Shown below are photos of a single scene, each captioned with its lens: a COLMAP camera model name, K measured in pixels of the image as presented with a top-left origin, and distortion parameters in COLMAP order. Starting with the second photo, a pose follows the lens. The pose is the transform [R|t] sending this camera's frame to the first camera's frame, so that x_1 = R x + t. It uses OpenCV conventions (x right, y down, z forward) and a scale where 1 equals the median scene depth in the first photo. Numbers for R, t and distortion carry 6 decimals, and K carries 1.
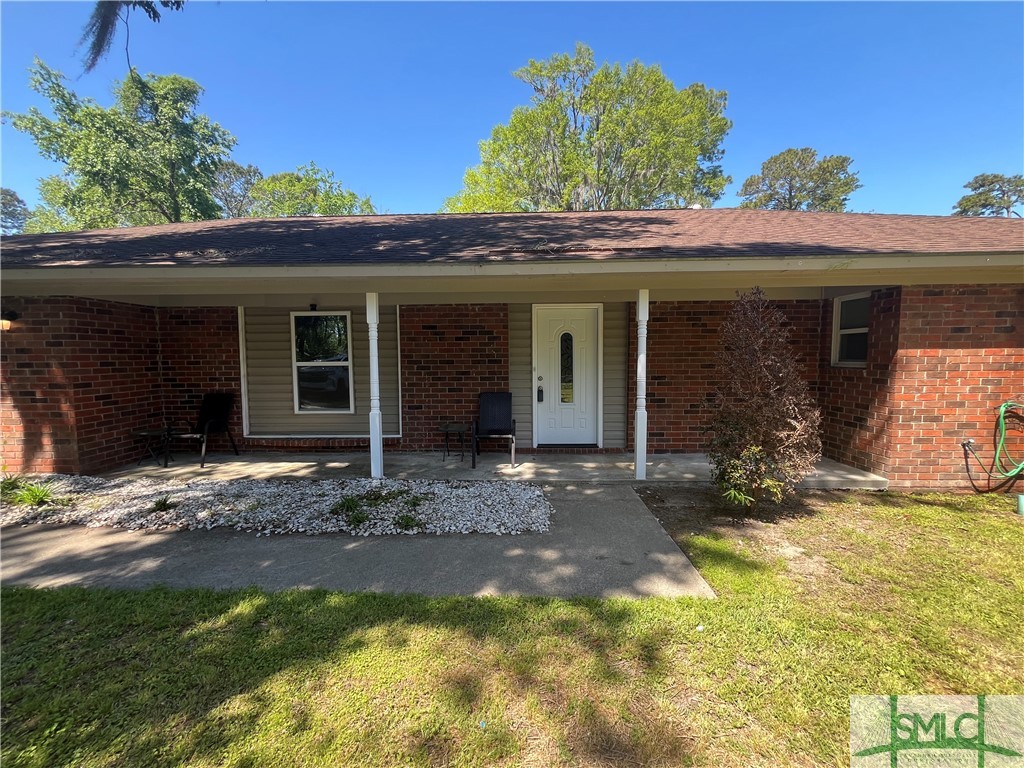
lens RADIAL K [[407.6, 0, 518.7], [0, 407.6, 377.7], [0, 0, 1]] dist [0.001746, 0.000156]
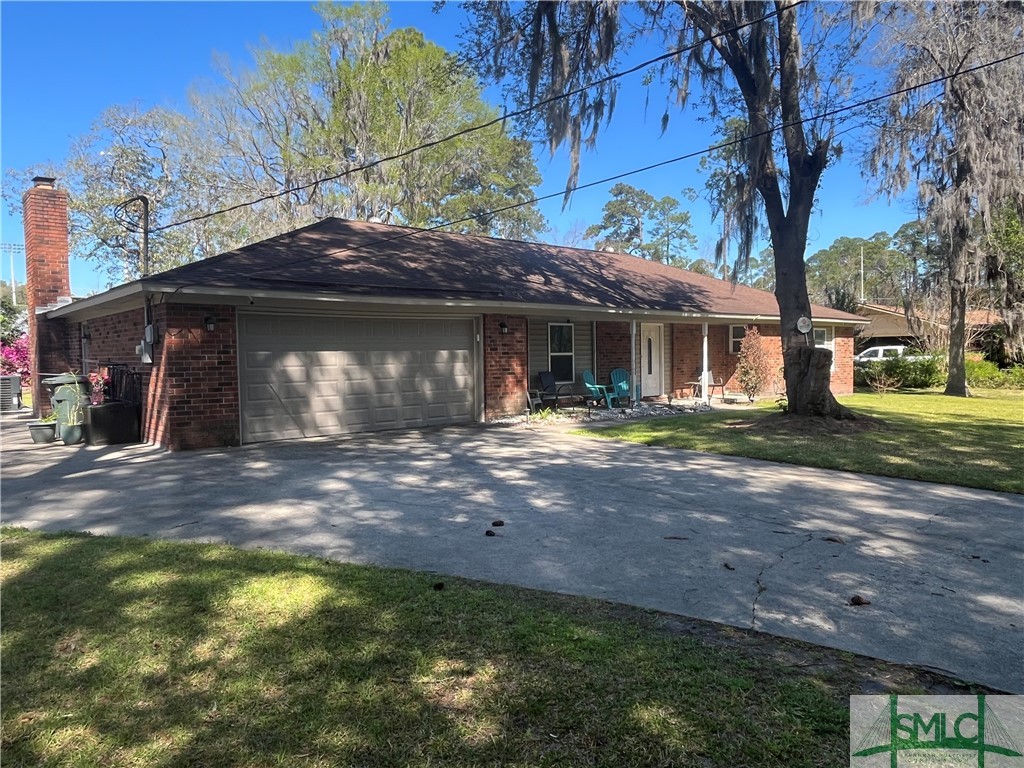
lens RADIAL K [[698.4, 0, 511.9], [0, 698.4, 383.3], [0, 0, 1]] dist [0.003334, 0.001389]
pose [[0.737604, -0.029066, 0.674607, -2.525868], [0.044453, 0.998996, -0.005561, 0.092696], [-0.673768, 0.034090, 0.738156, -0.970727]]
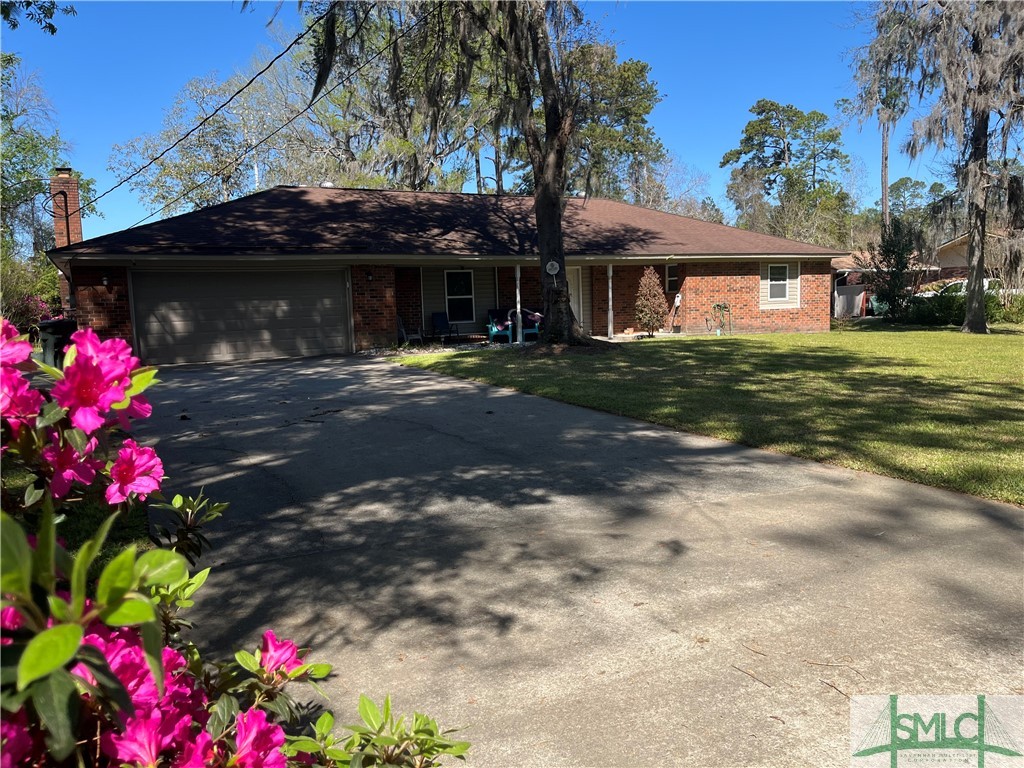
lens RADIAL K [[770.8, 0, 515.9], [0, 770.8, 384.3], [0, 0, 1]] dist [0.024380, -0.000749]
pose [[0.873803, -0.070456, 0.481149, -1.991320], [0.053521, 0.997371, 0.048850, 0.211872], [-0.483326, -0.016934, 0.875277, -2.287795]]
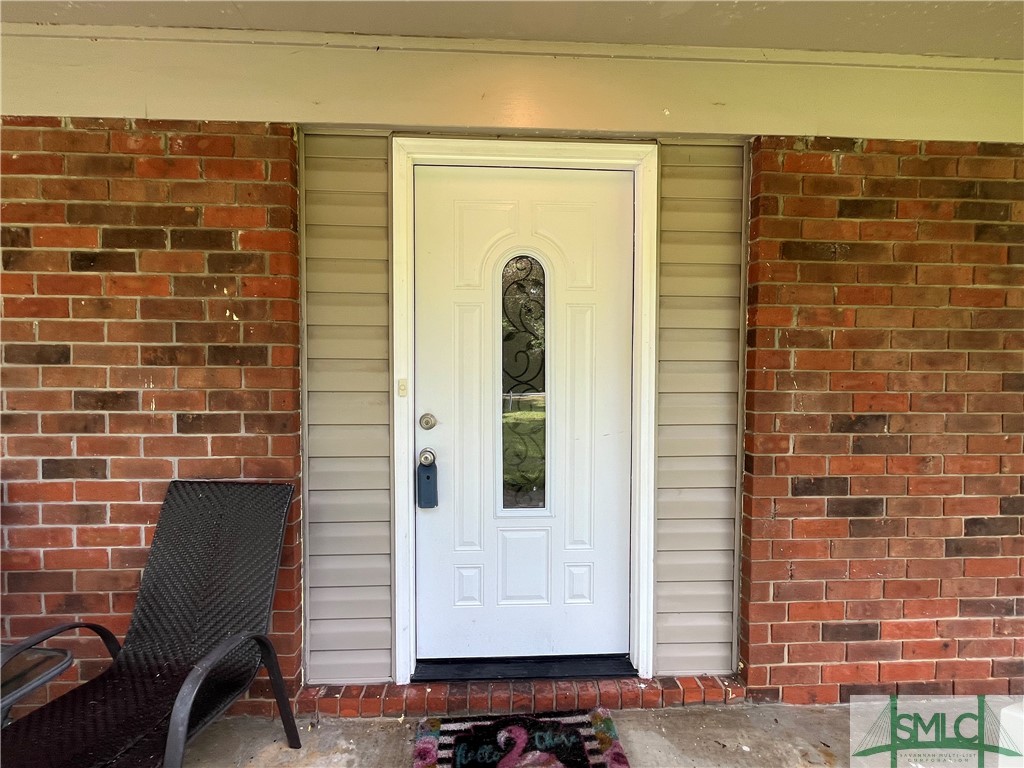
lens RADIAL K [[477.2, 0, 508.8], [0, 477.2, 381.8], [0, 0, 1]] dist [-0.000081, -0.000008]
pose [[0.996822, 0.010103, 0.079012, 0.084231], [-0.008462, 0.999742, -0.021076, -0.018325], [-0.079204, 0.020340, 0.996651, 0.691232]]
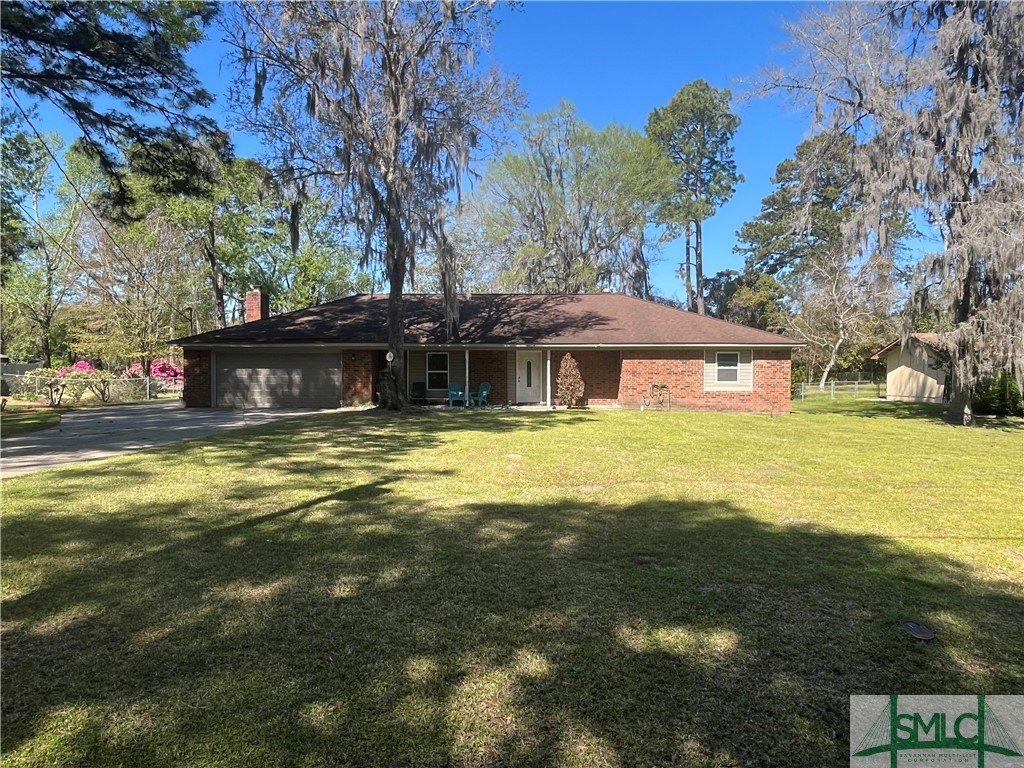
lens RADIAL K [[698.4, 0, 511.4], [0, 698.4, 381.0], [0, 0, 1]] dist [0.003334, 0.001389]
pose [[0.999892, 0.009283, 0.011388, -0.048332], [-0.008795, 0.999071, -0.042185, 0.217257], [-0.011769, 0.042080, 0.999045, -3.542377]]
